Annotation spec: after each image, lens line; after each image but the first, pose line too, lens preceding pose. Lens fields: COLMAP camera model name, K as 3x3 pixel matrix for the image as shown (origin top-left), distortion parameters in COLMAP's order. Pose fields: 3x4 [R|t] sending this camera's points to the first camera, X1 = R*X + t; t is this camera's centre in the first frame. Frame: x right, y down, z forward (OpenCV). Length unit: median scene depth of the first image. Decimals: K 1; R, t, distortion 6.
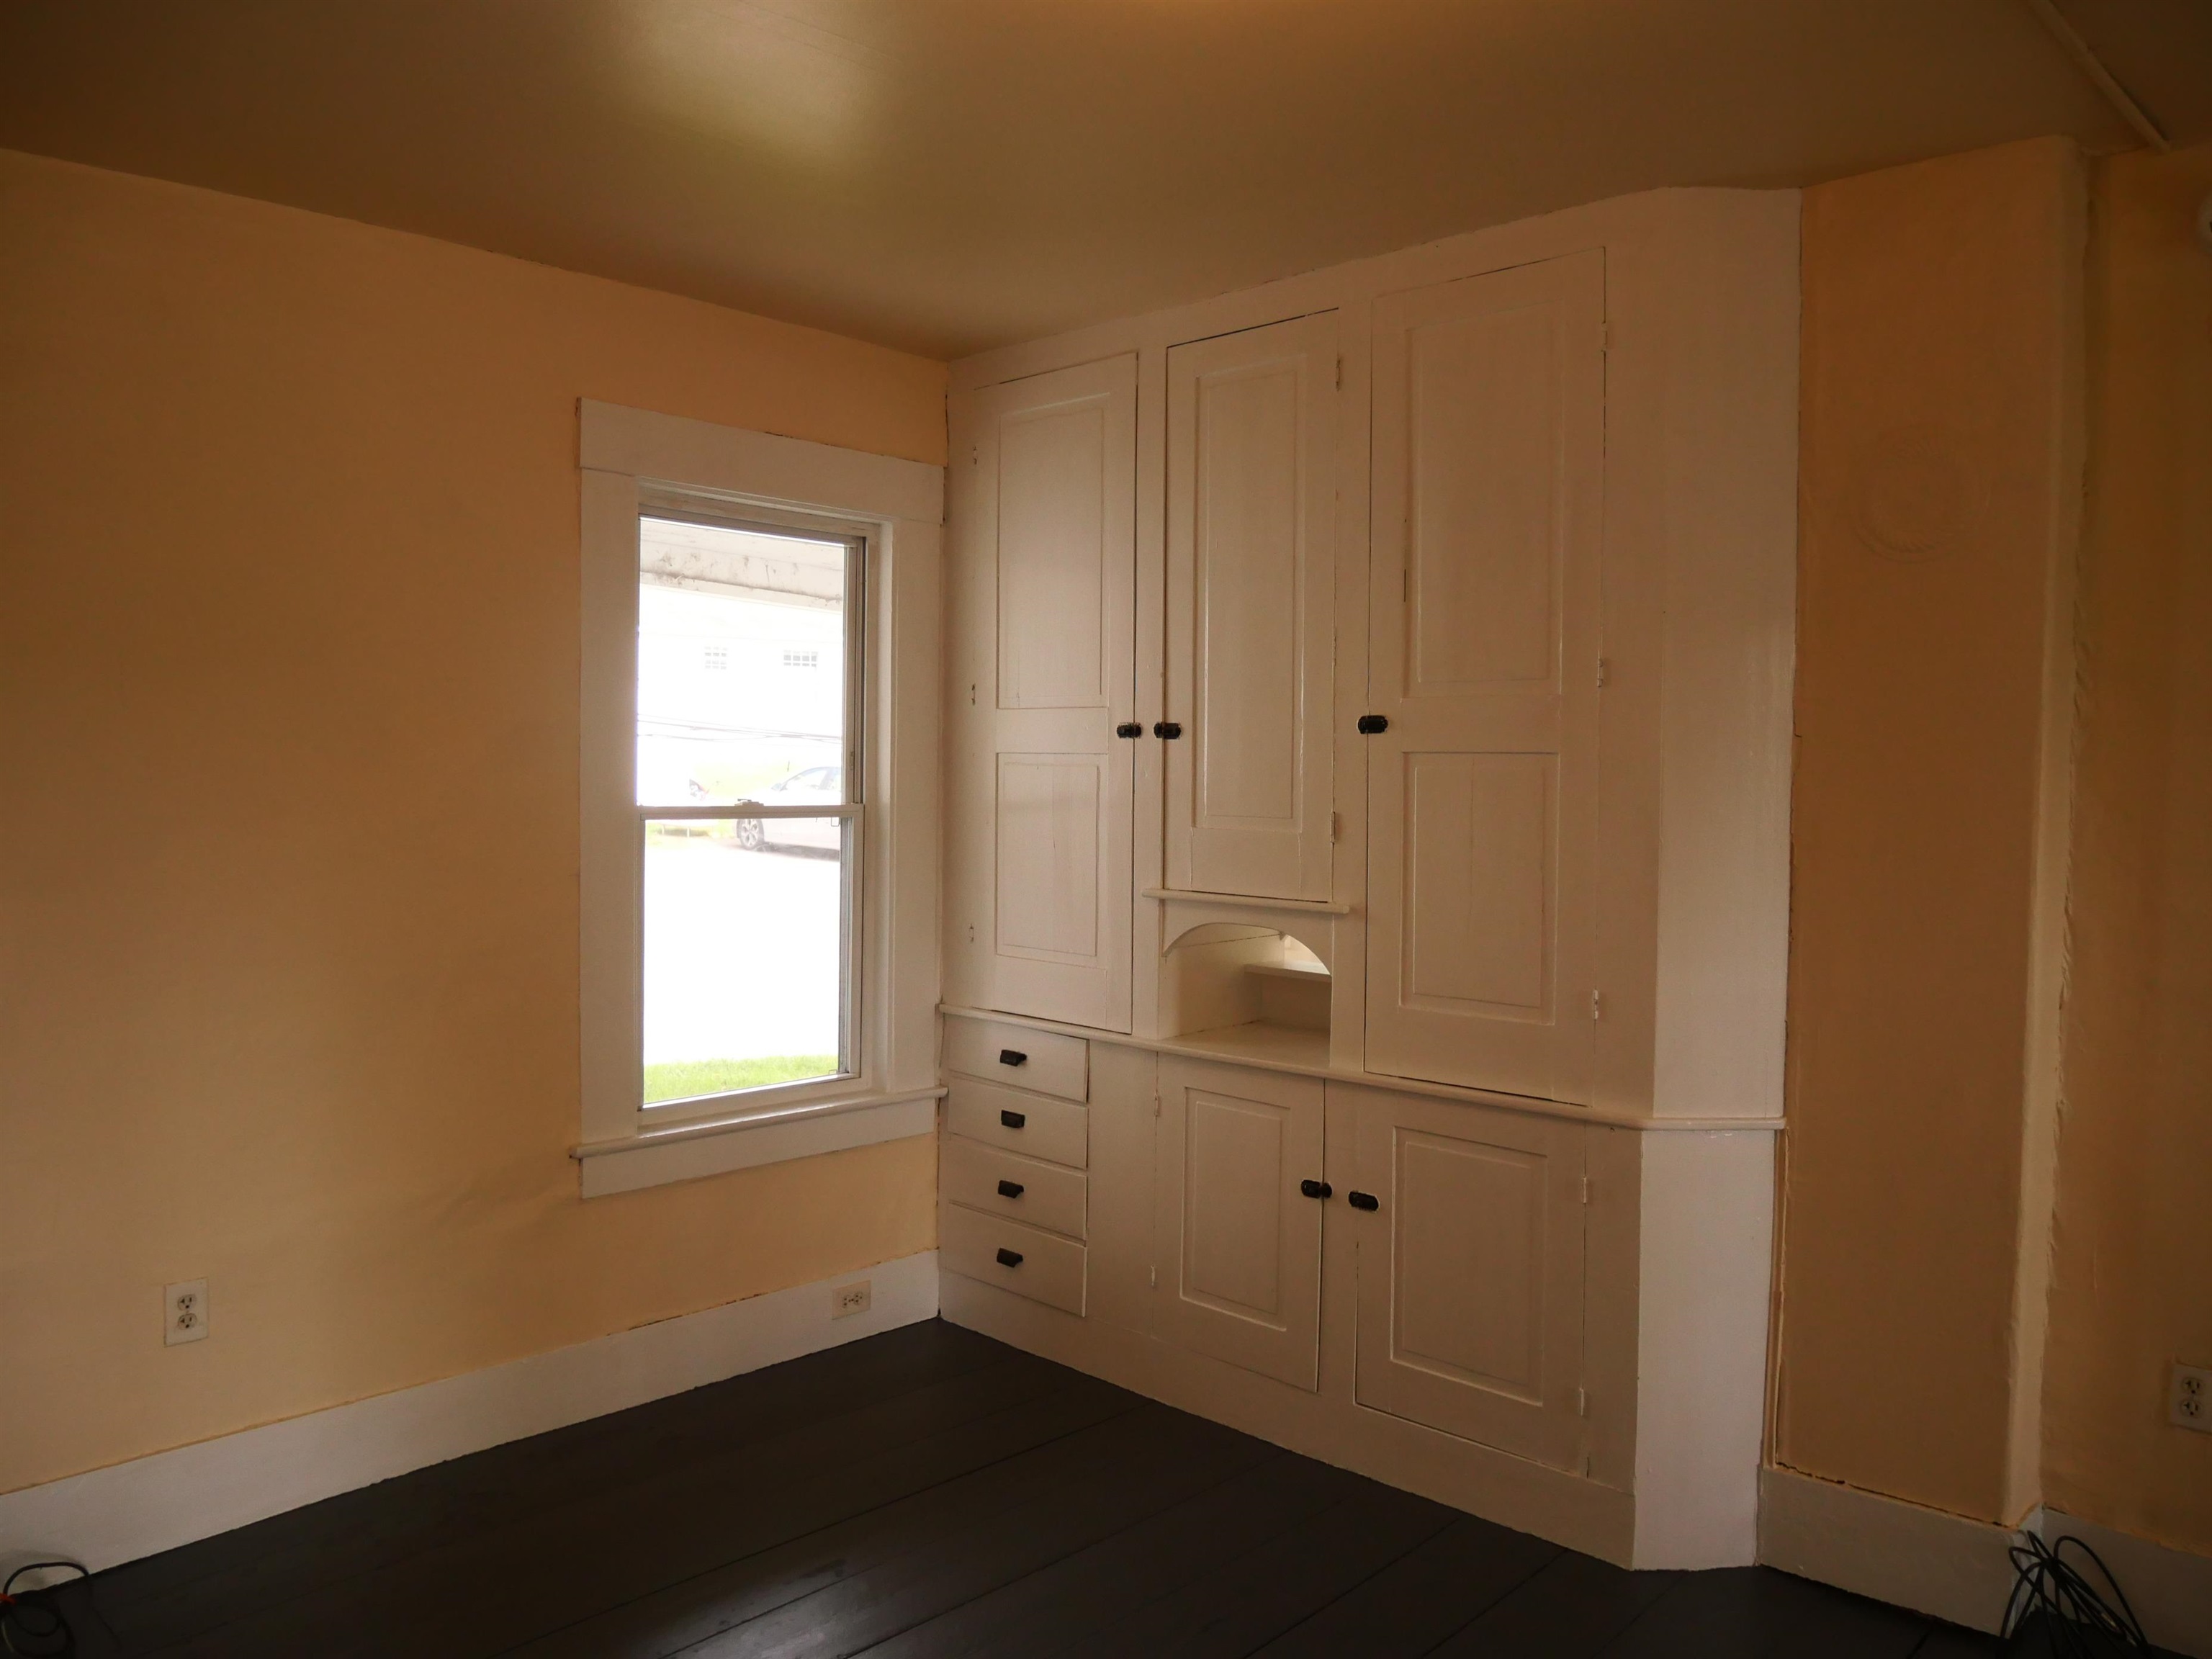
lens RADIAL K [[1613.3, 0, 1103.1], [0, 1613.3, 828.0], [0, 0, 1]] dist [-0.080171, 0.027860]
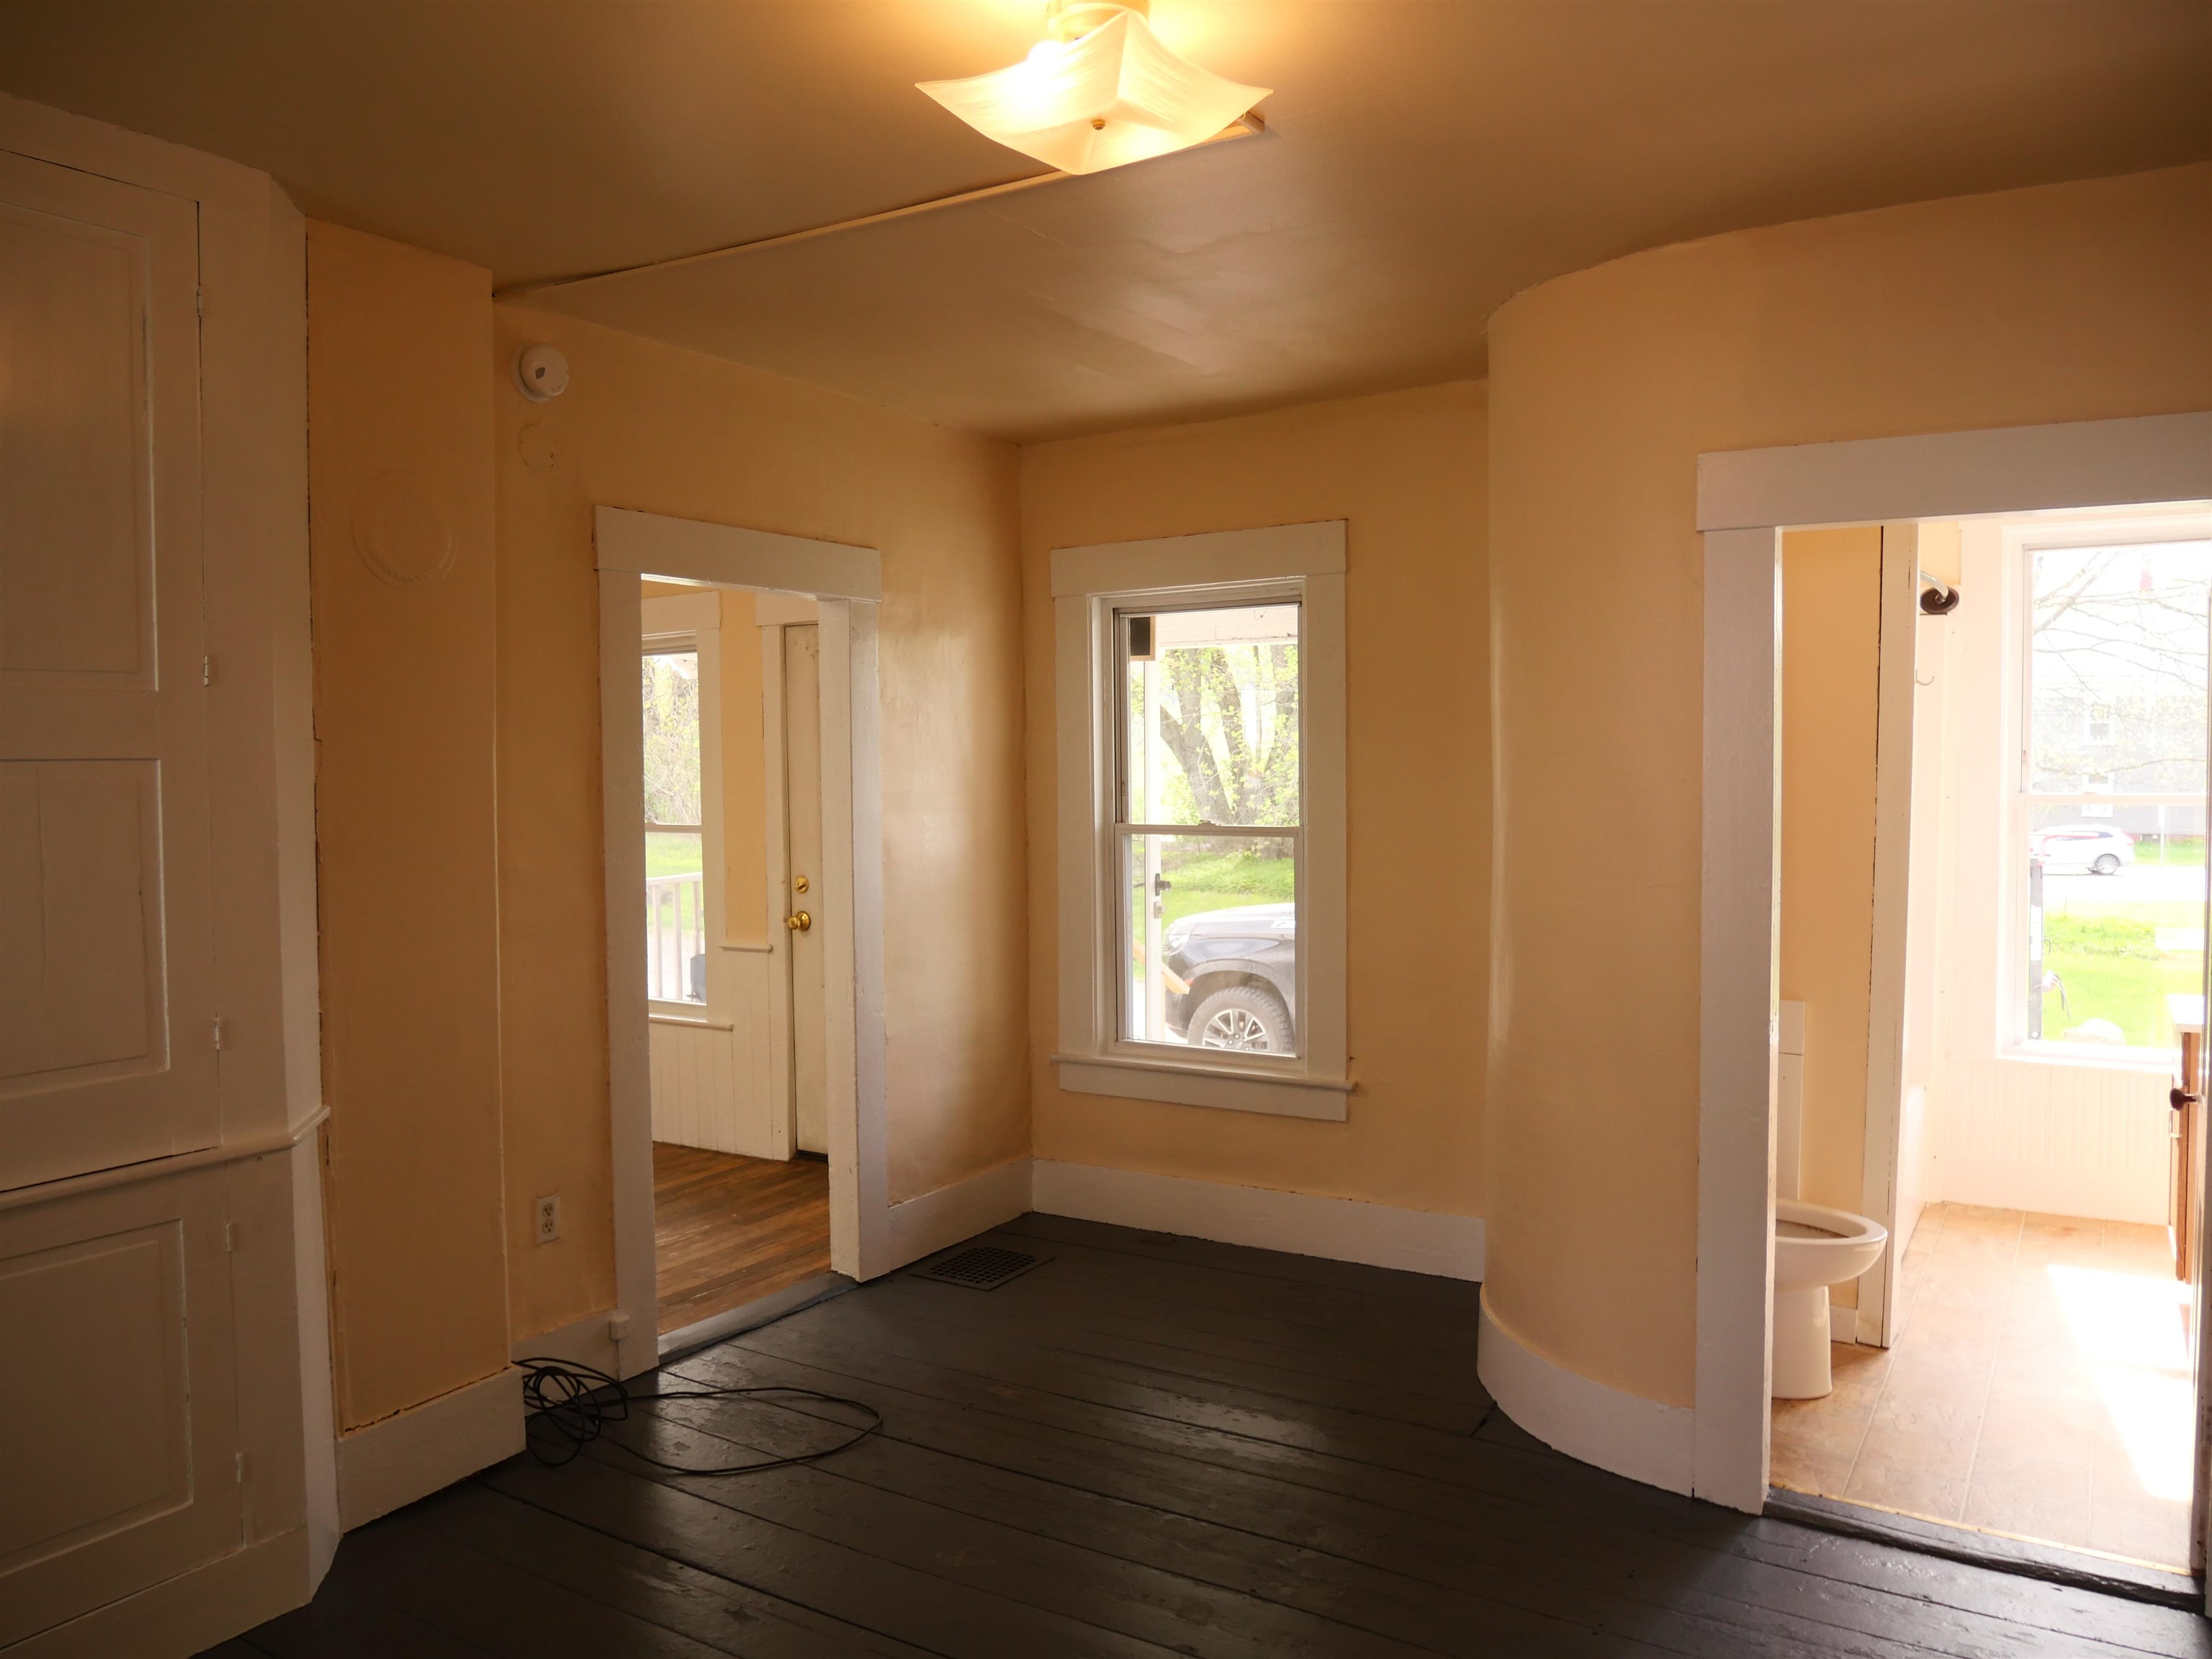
lens RADIAL K [[1613.3, 0, 1109.8], [0, 1613.3, 812.6], [0, 0, 1]] dist [-0.080171, 0.027860]
pose [[-0.215281, -0.041397, 0.975674, -0.640377], [0.040500, 0.997863, 0.051275, -0.038801], [-0.975712, 0.050554, -0.213144, 0.655818]]
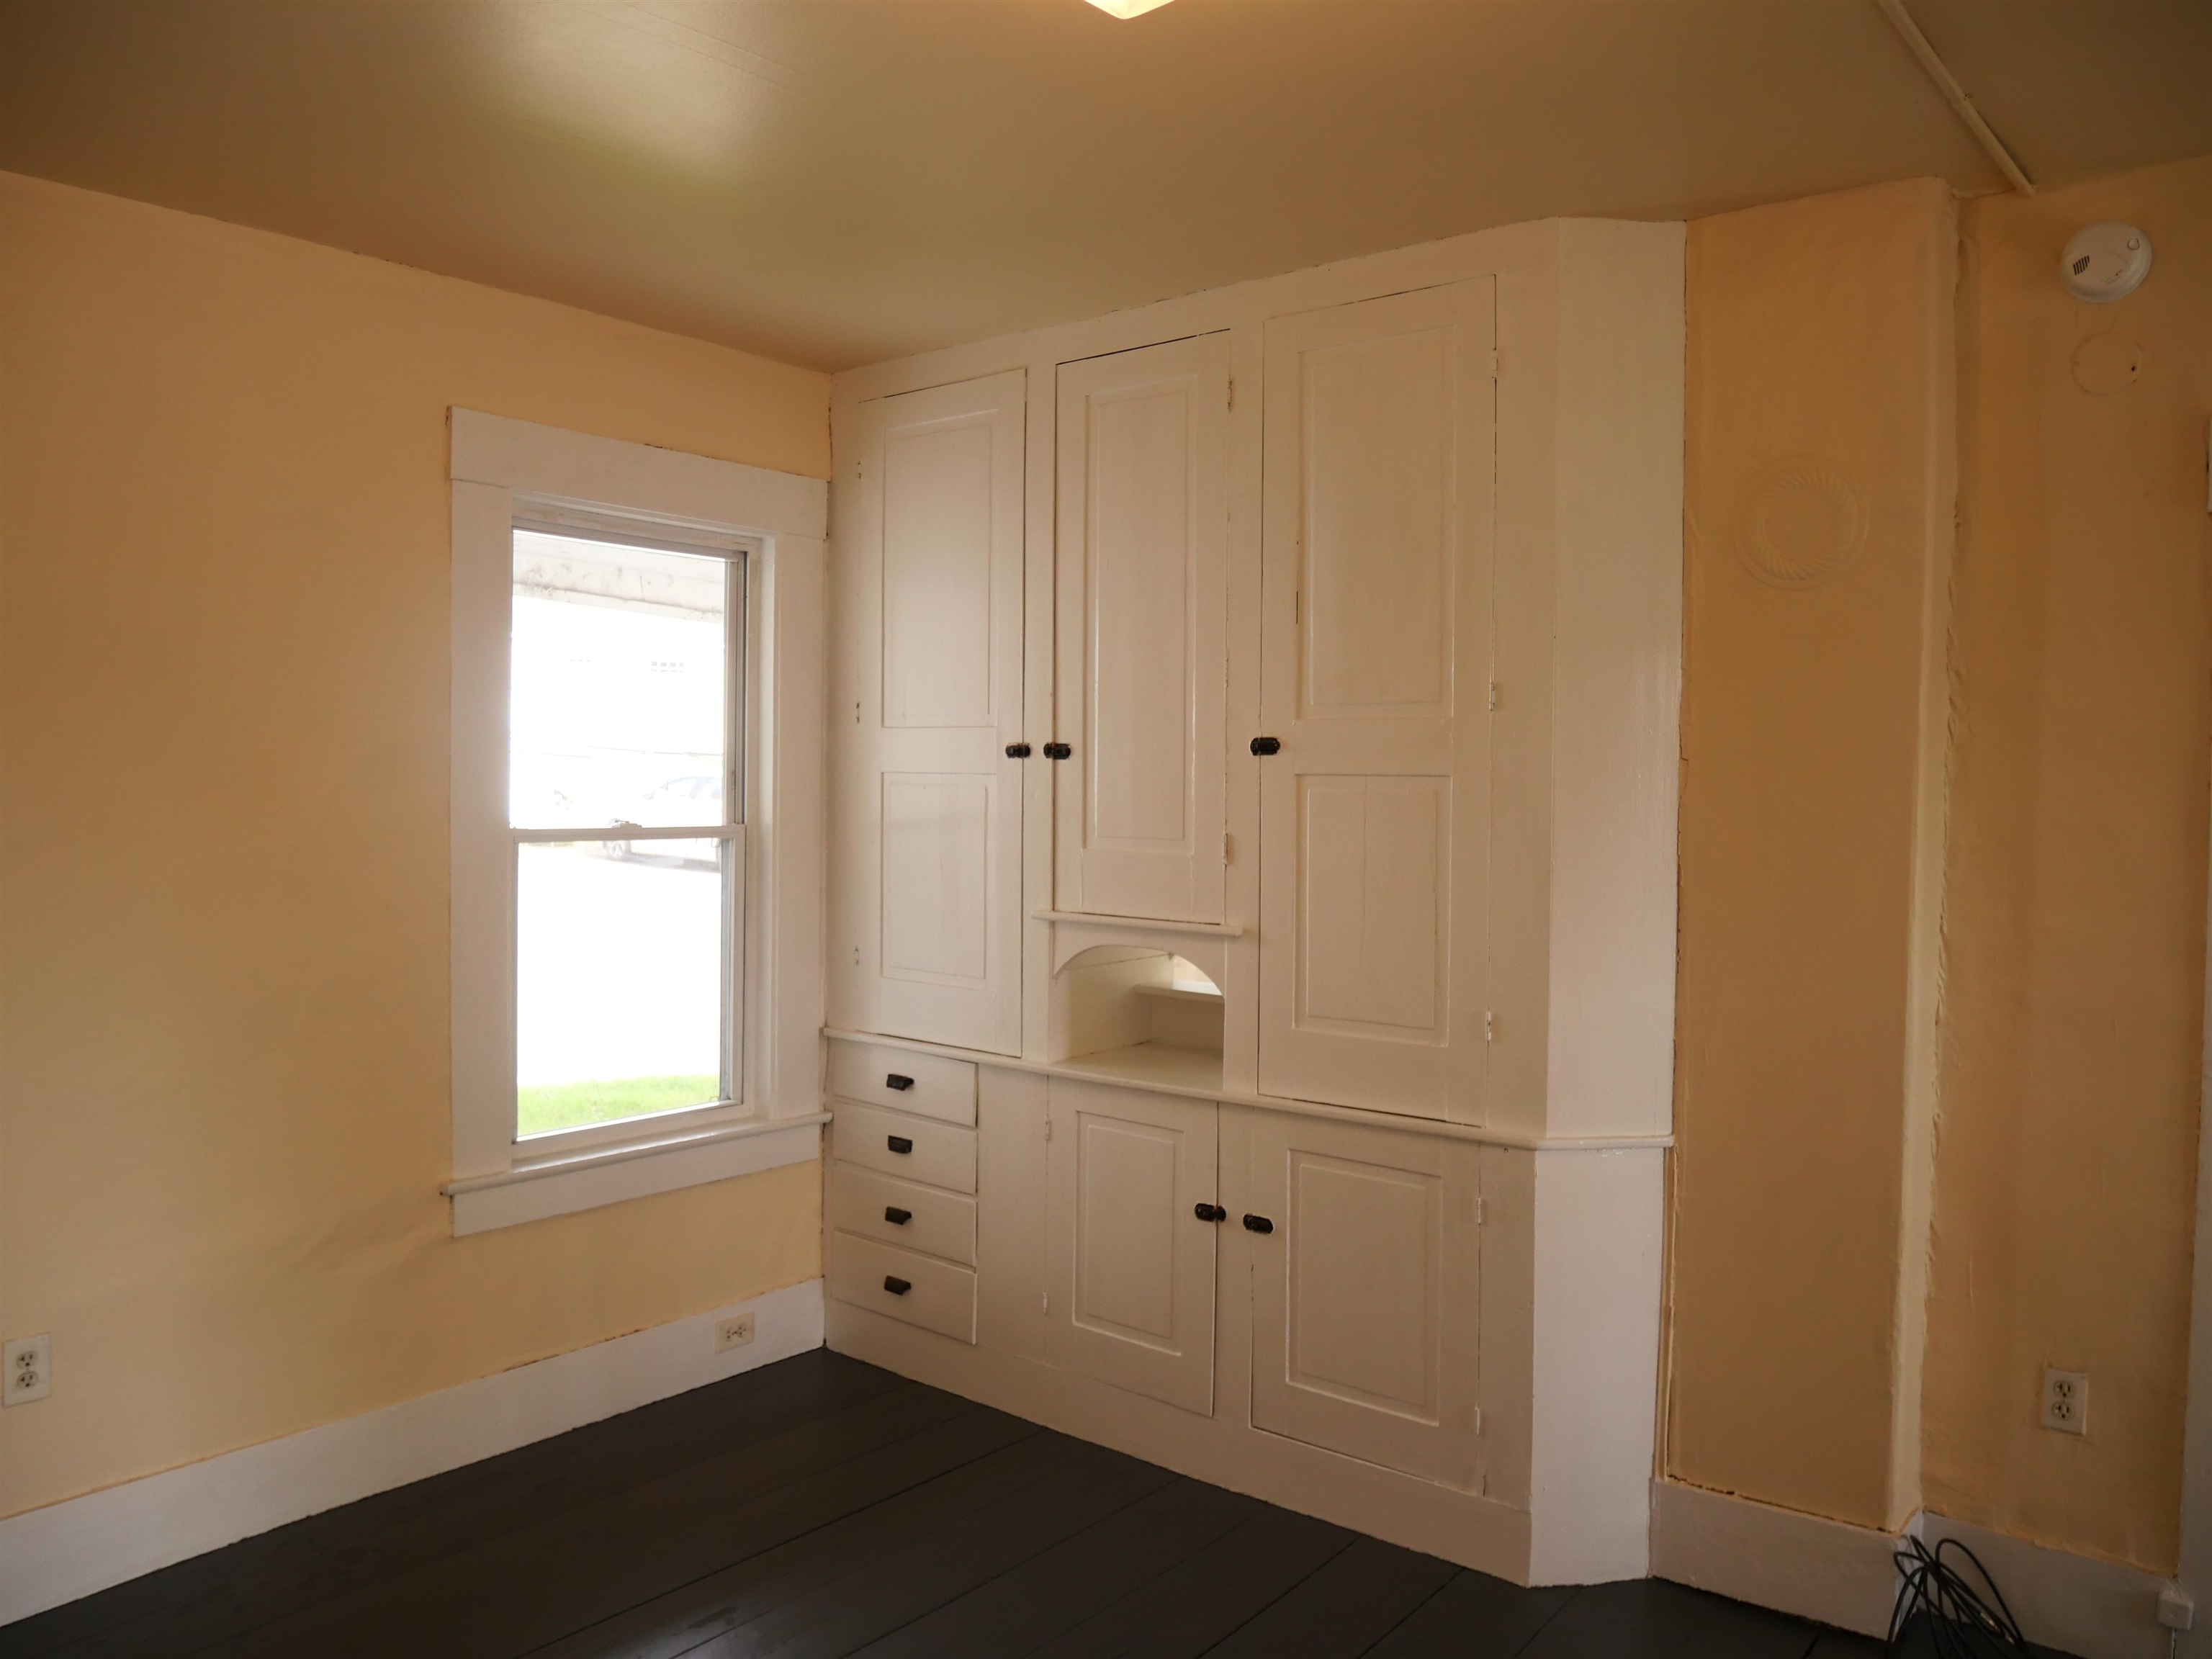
lens RADIAL K [[1613.3, 0, 1113.1], [0, 1613.3, 824.5], [0, 0, 1]] dist [-0.080171, 0.027860]
pose [[0.996462, -0.003725, 0.083961, -0.011296], [0.004384, 0.999961, -0.007667, -0.009092], [-0.083929, 0.008008, 0.996440, 0.012727]]
